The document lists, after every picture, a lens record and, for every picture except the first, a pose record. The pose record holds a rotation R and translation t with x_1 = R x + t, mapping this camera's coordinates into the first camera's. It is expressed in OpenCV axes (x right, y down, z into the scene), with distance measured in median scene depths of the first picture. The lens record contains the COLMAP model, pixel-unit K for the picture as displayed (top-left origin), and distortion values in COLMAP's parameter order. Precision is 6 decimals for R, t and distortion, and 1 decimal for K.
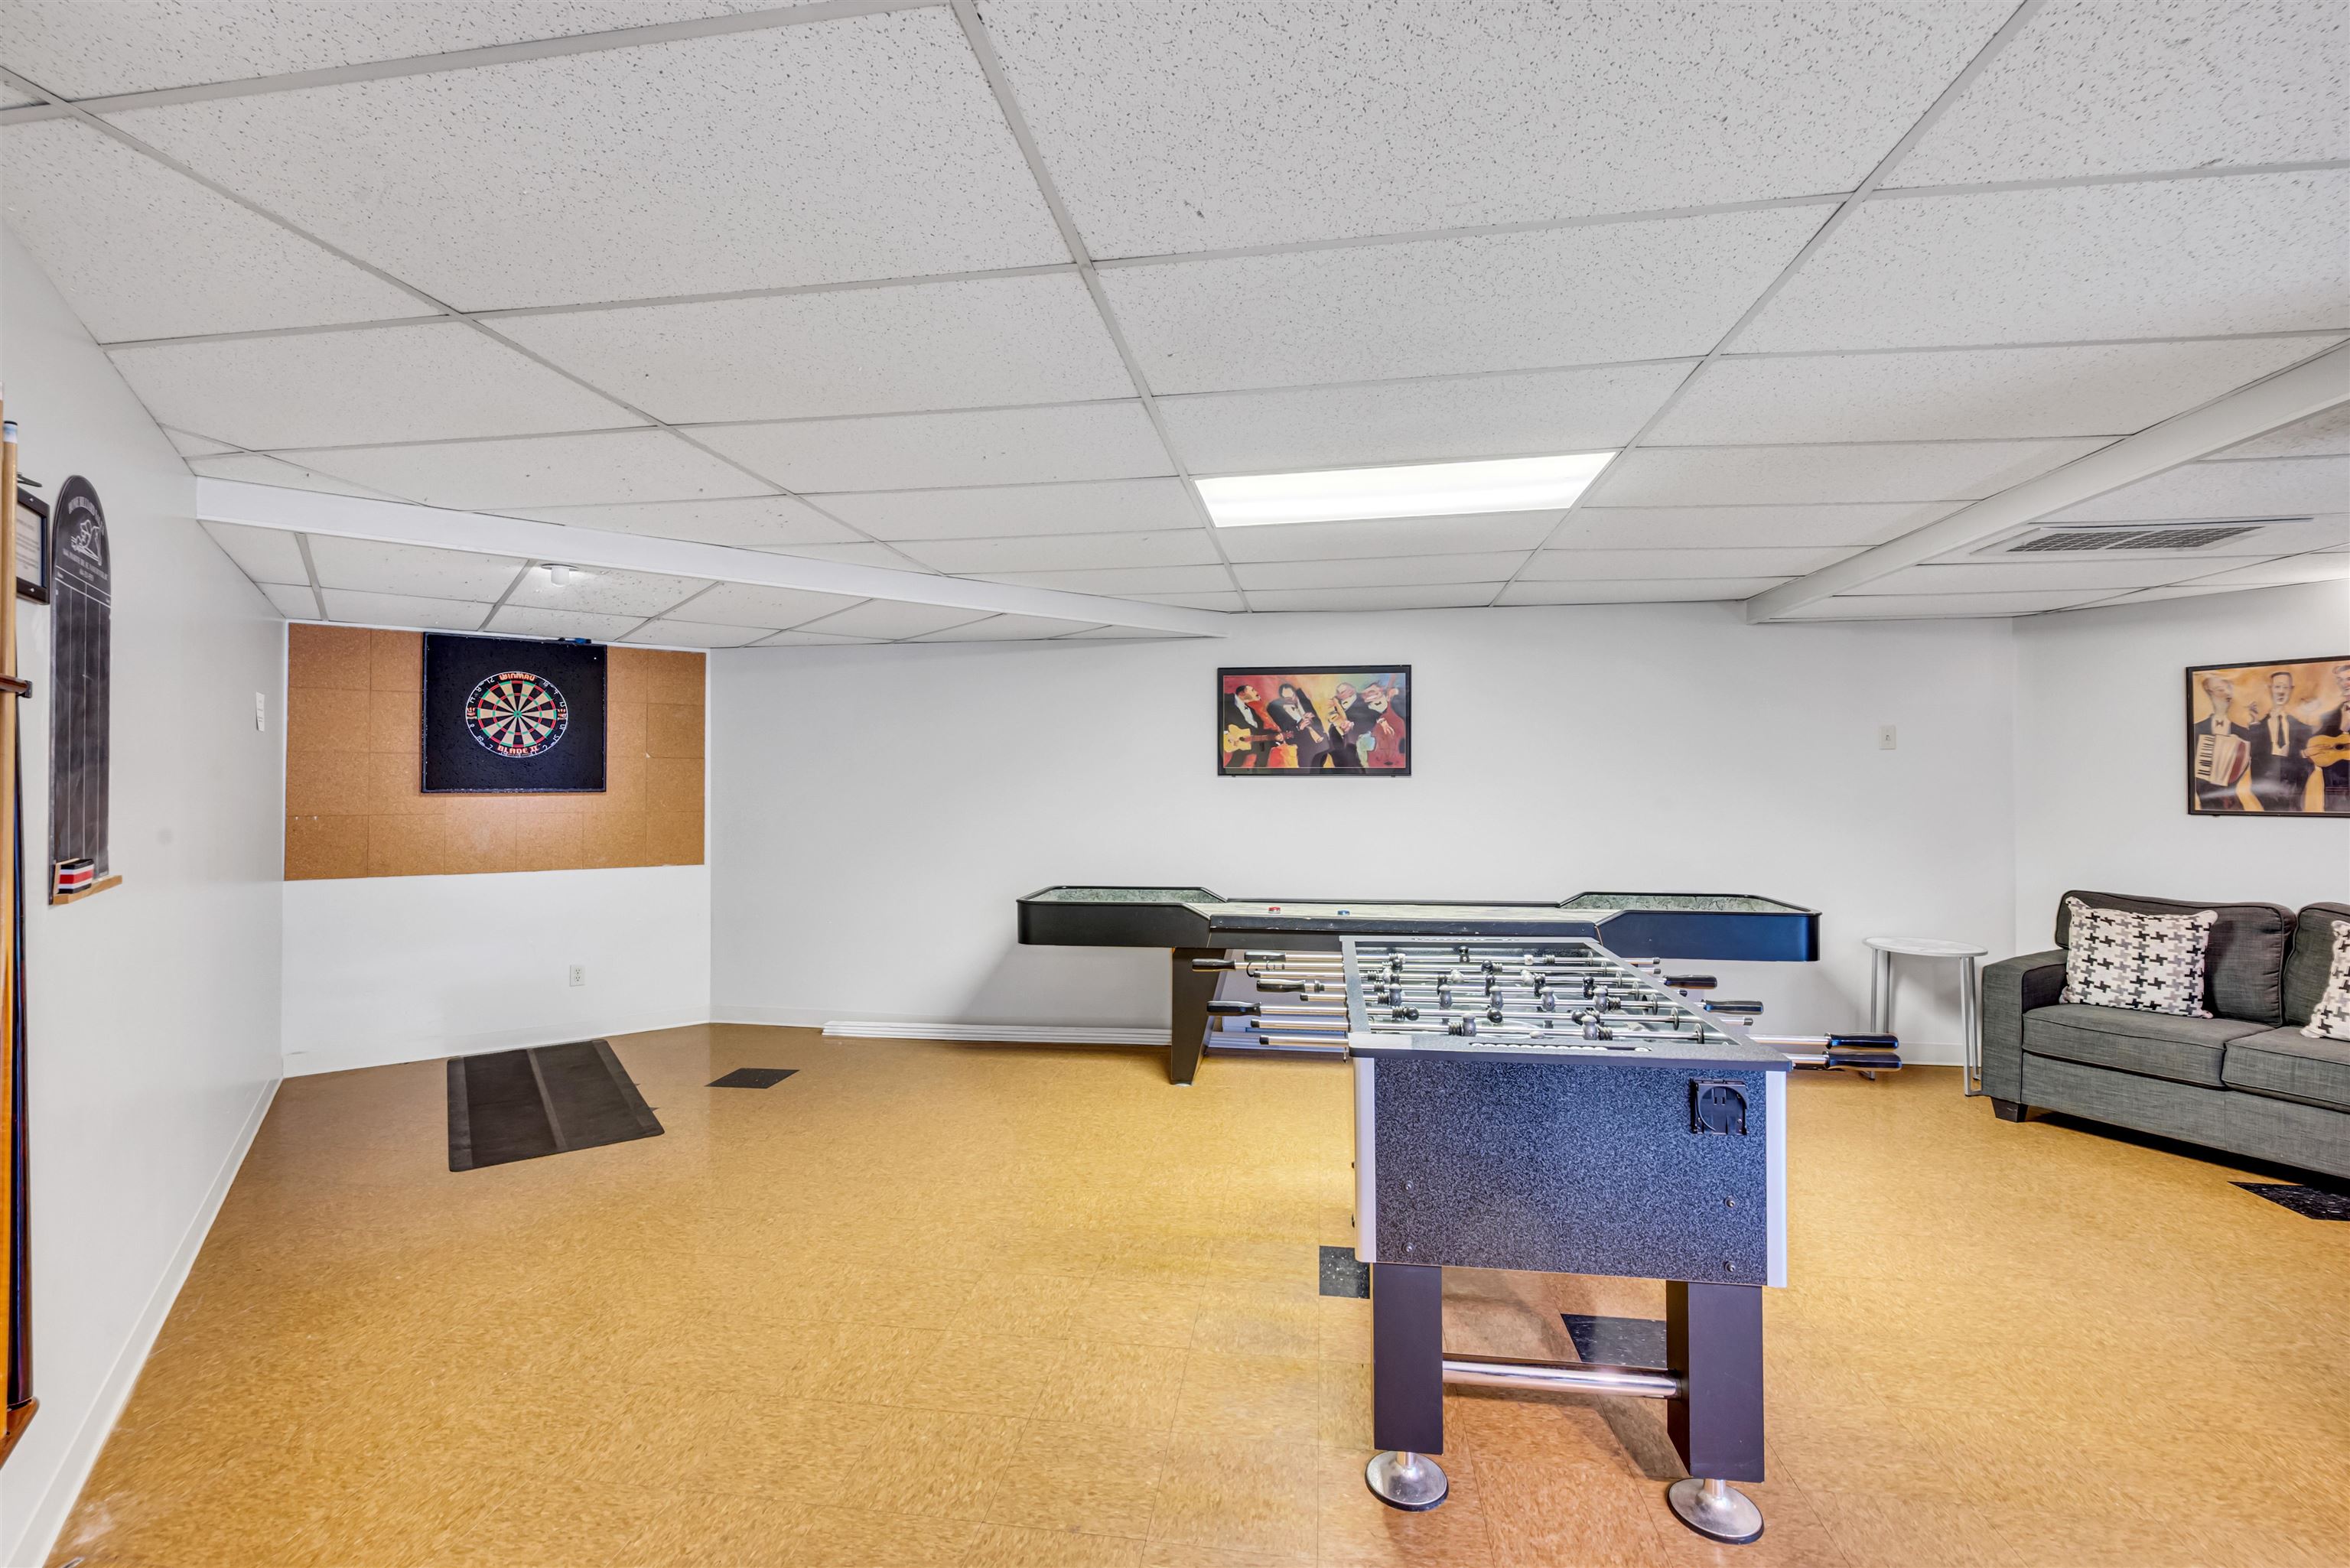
lens RADIAL K [[1039.4, 0, 1178.4], [0, 1039.4, 773.0], [0, 0, 1]] dist [0.000204, -0.000170]
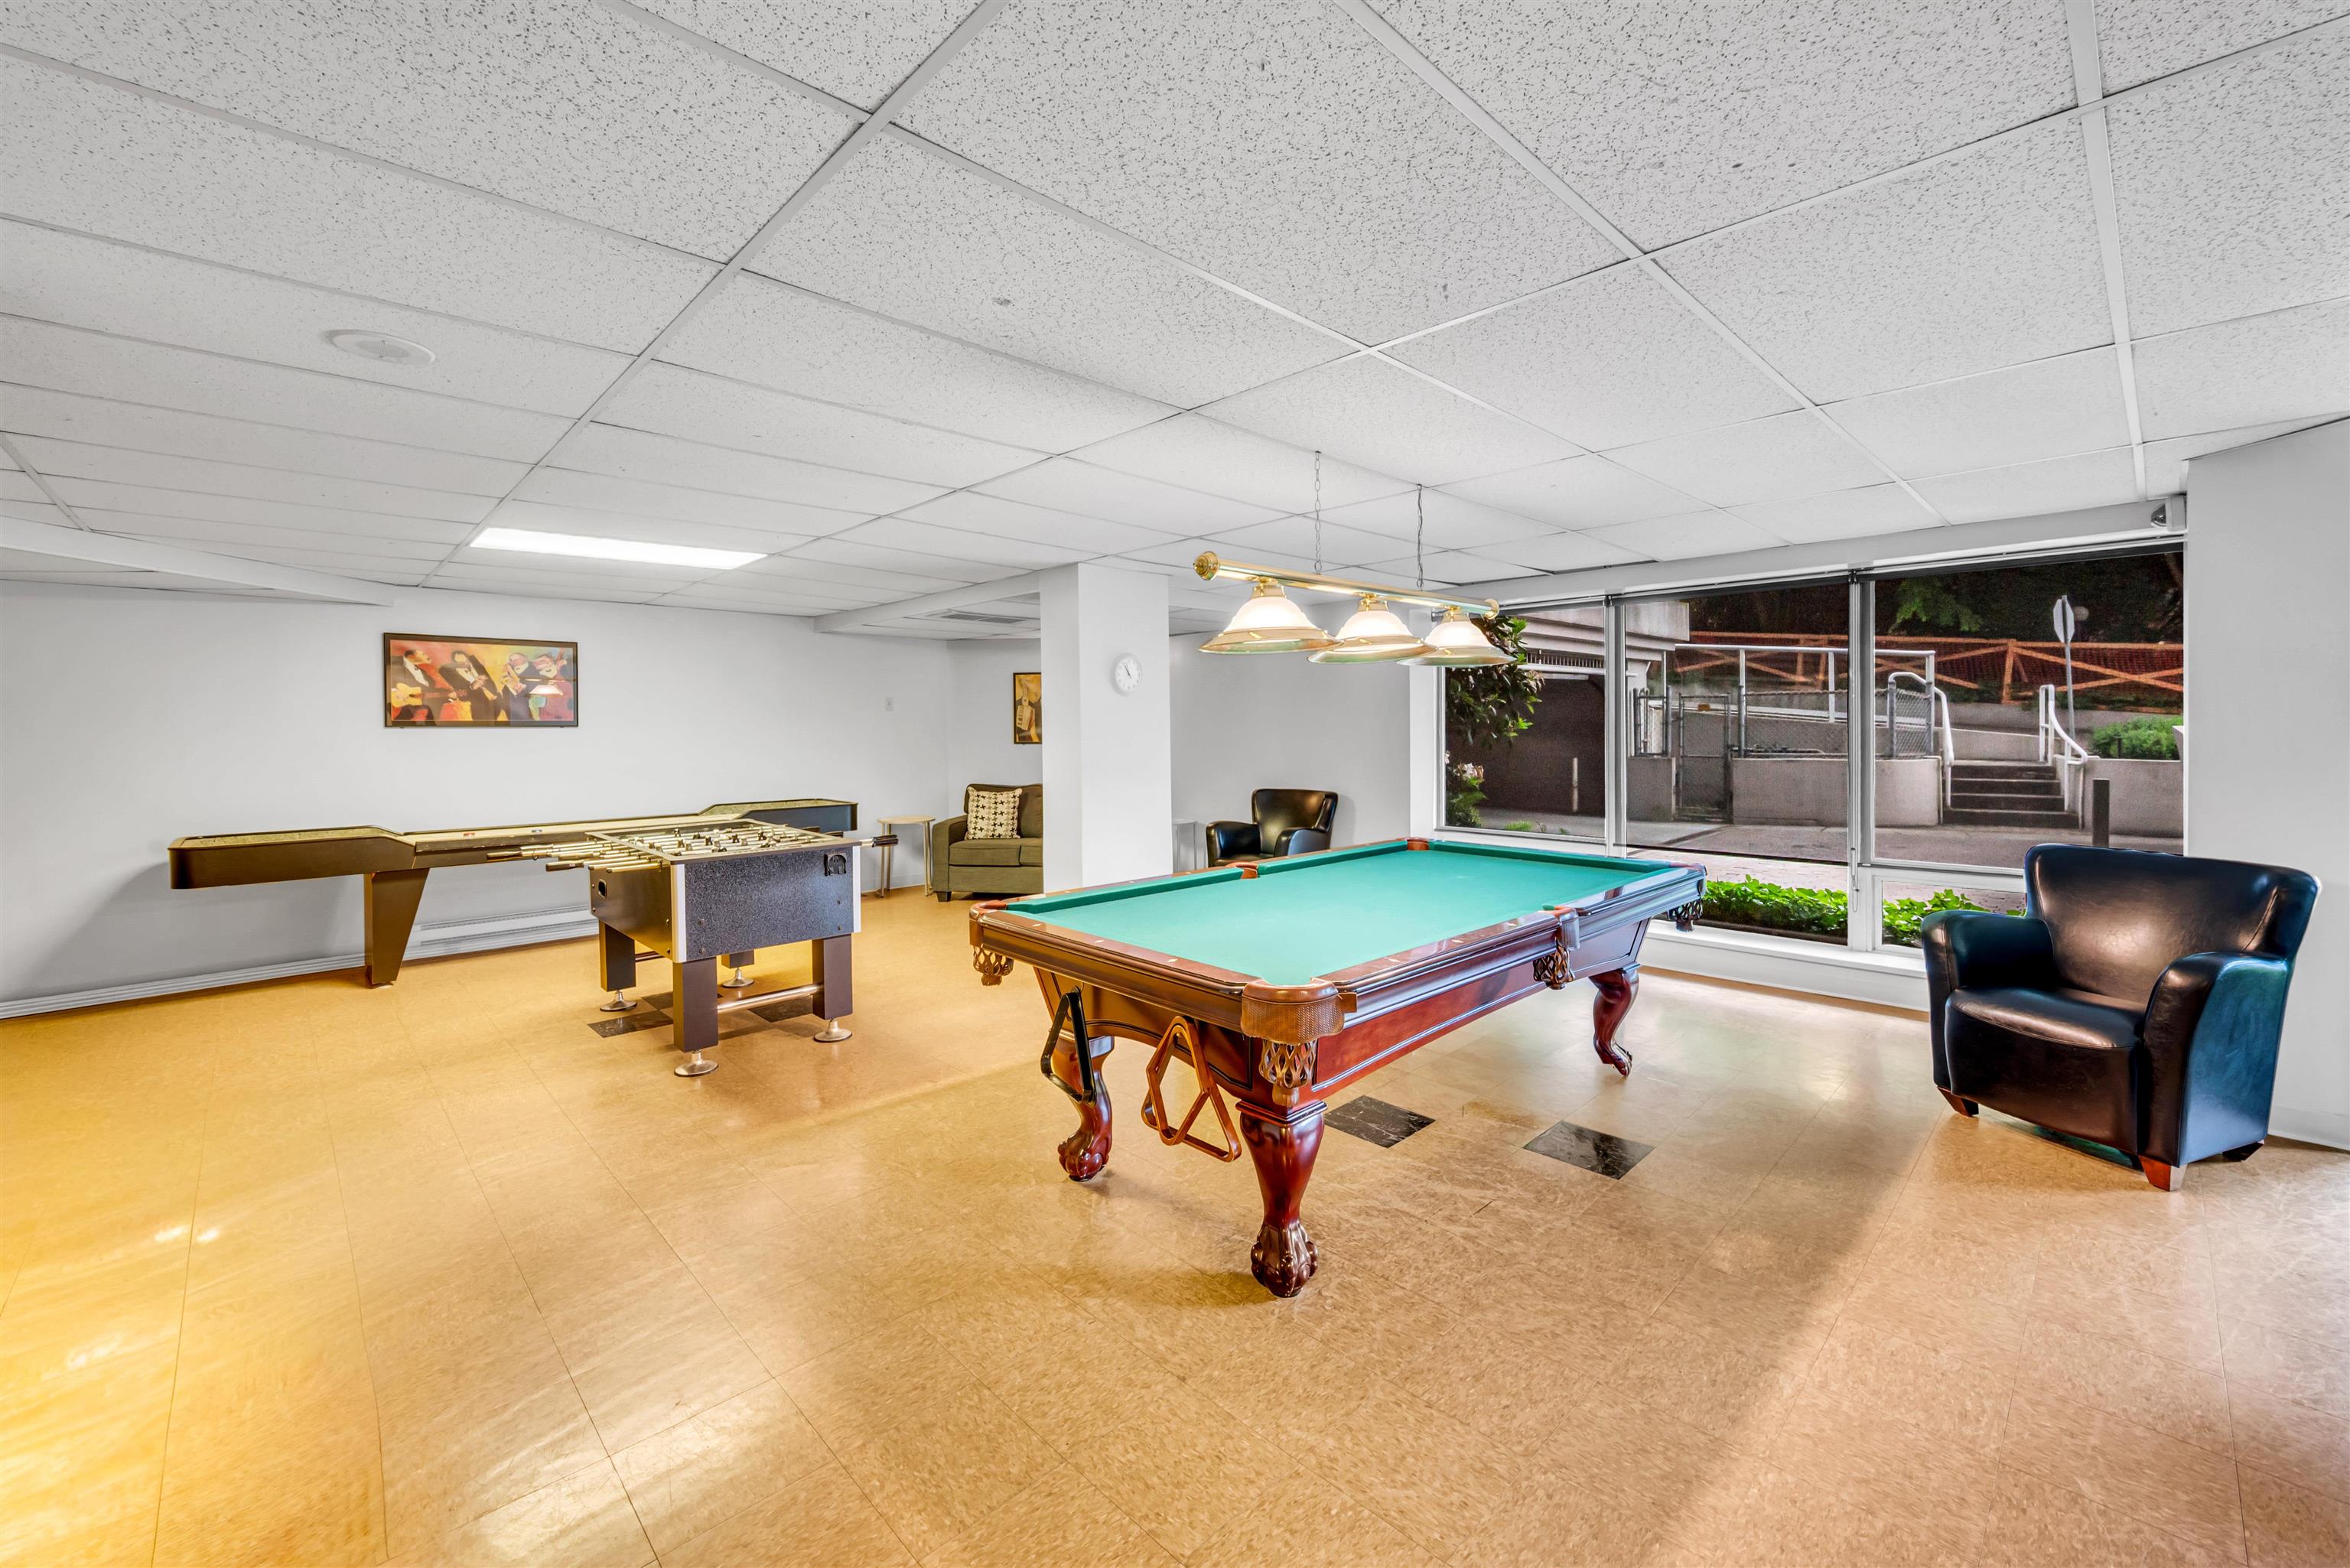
lens RADIAL K [[939.7, 0, 1176.5], [0, 939.7, 733.4], [0, 0, 1]] dist [-0.001721, -0.000245]
pose [[0.620794, -0.009999, 0.783910, -0.271501], [-0.000851, 0.999909, 0.013428, -0.006197], [-0.783973, -0.009003, 0.620730, -0.381038]]
